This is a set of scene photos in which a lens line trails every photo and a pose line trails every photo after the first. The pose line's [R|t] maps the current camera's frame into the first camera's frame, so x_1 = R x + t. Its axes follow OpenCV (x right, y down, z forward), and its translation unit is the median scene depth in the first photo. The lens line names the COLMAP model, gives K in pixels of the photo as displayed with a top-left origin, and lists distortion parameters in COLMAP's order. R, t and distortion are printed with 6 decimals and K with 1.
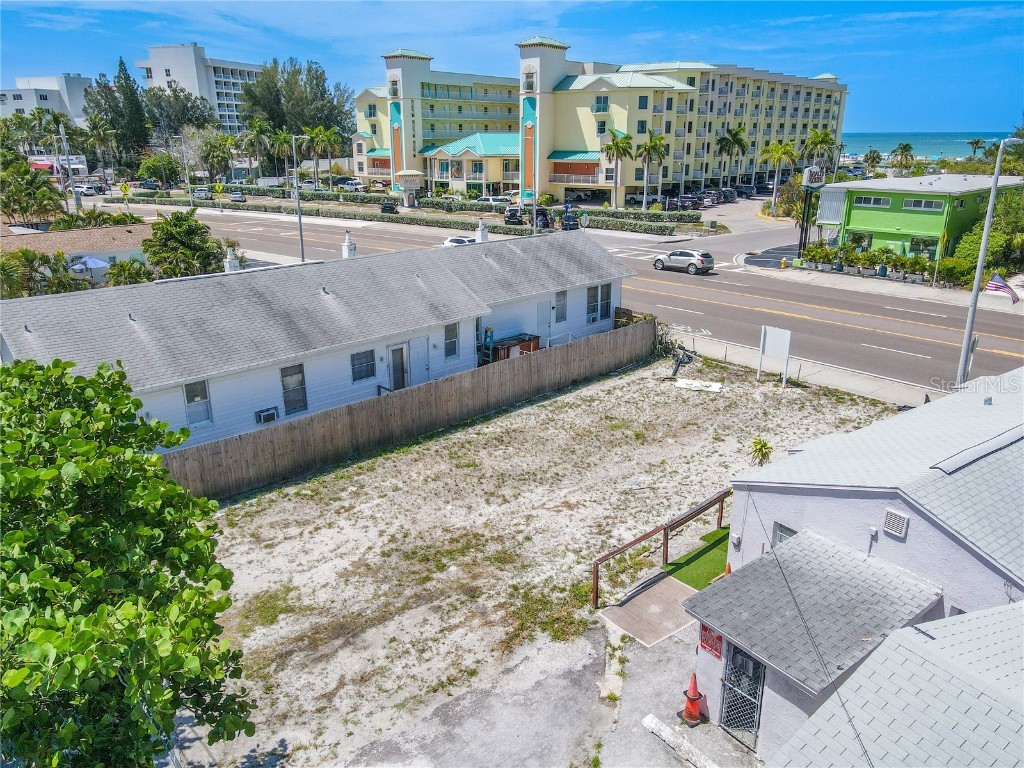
lens RADIAL K [[754.1, 0, 508.4], [0, 754.1, 383.9], [0, 0, 1]] dist [-0.006761, 0.022578]
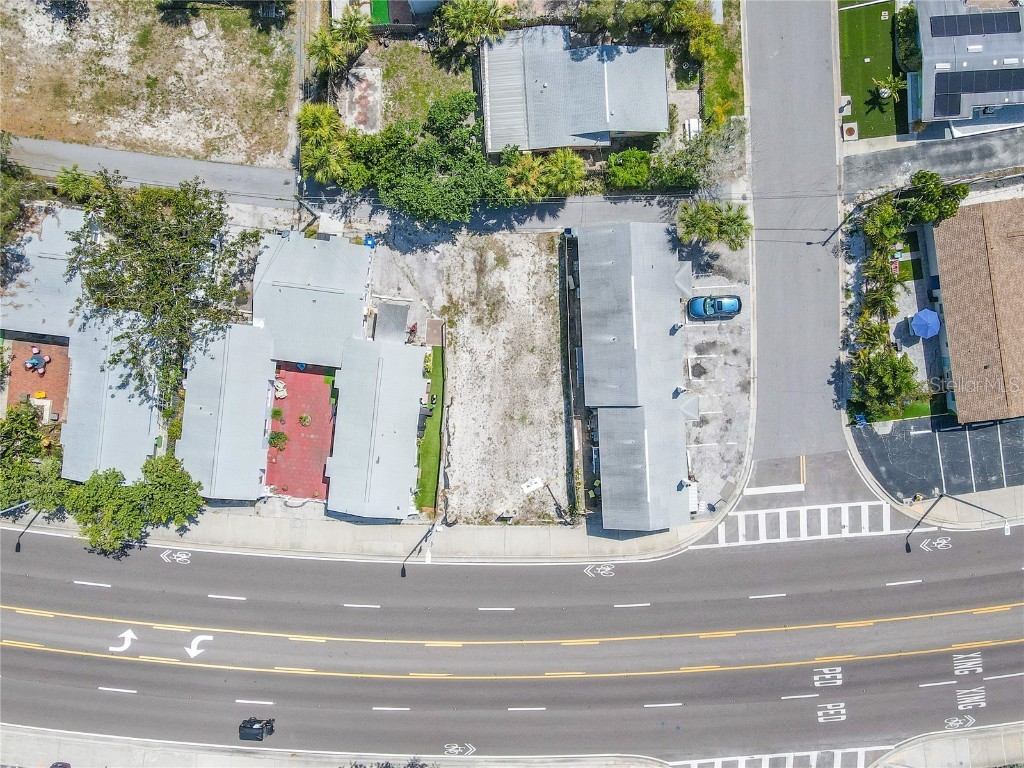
lens RADIAL K [[754.1, 0, 508.4], [0, 754.1, 383.9], [0, 0, 1]] dist [-0.006761, 0.022578]
pose [[-0.658738, 0.752025, 0.022837, 0.030080], [-0.233838, -0.233492, 0.943823, -2.064239], [0.715111, 0.616392, 0.329662, 0.062938]]
